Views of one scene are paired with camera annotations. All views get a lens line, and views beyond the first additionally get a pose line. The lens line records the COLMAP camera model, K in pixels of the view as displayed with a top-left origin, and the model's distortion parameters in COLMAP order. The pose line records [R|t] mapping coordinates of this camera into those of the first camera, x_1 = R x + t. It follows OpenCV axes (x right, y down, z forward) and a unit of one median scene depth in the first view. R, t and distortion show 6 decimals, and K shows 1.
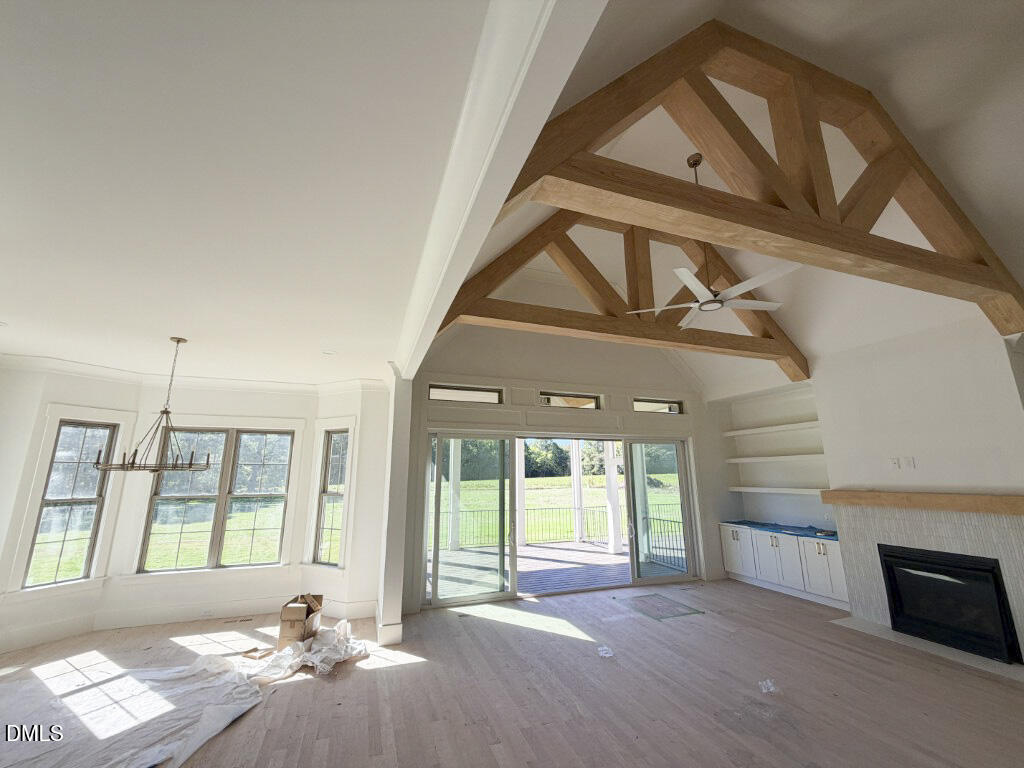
lens RADIAL K [[408.8, 0, 511.9], [0, 408.8, 383.7], [0, 0, 1]] dist [0.001770, 0.000060]
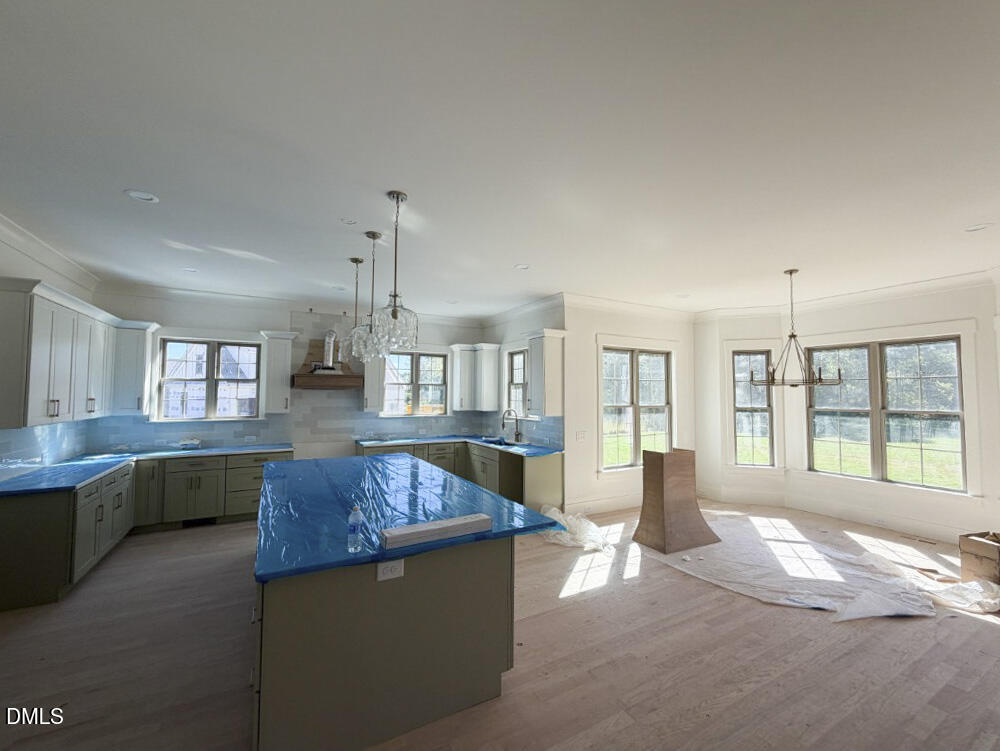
lens RADIAL K [[401.8, 0, 502.4], [0, 401.8, 376.8], [0, 0, 1]] dist [-0.002197, -0.000129]
pose [[0.183320, -0.036393, -0.982379, 0.108653], [0.212287, 0.977201, 0.003414, 0.003185], [0.959858, -0.209172, 0.186867, -0.024977]]
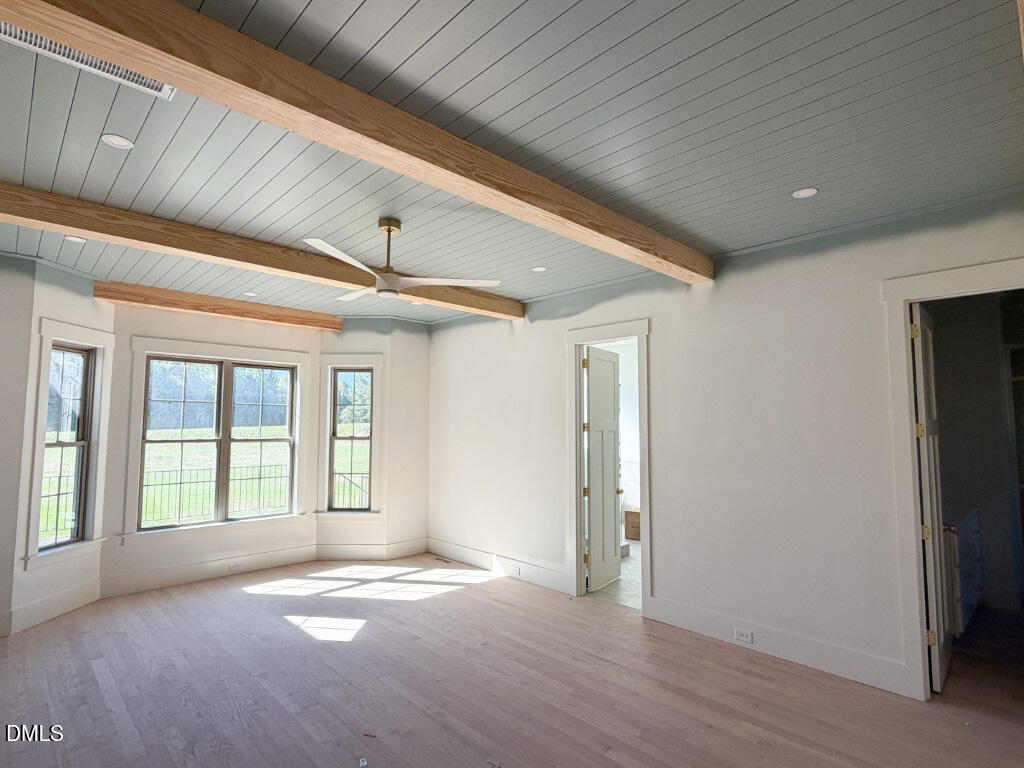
lens RADIAL K [[535.3, 0, 513.4], [0, 535.3, 383.9], [0, 0, 1]] dist [0.000650, 0.000368]
pose [[0.908751, 0.029457, 0.416297, -0.929523], [-0.090476, 0.987688, 0.127616, -0.048435], [-0.407412, -0.153637, 0.900228, -0.305551]]
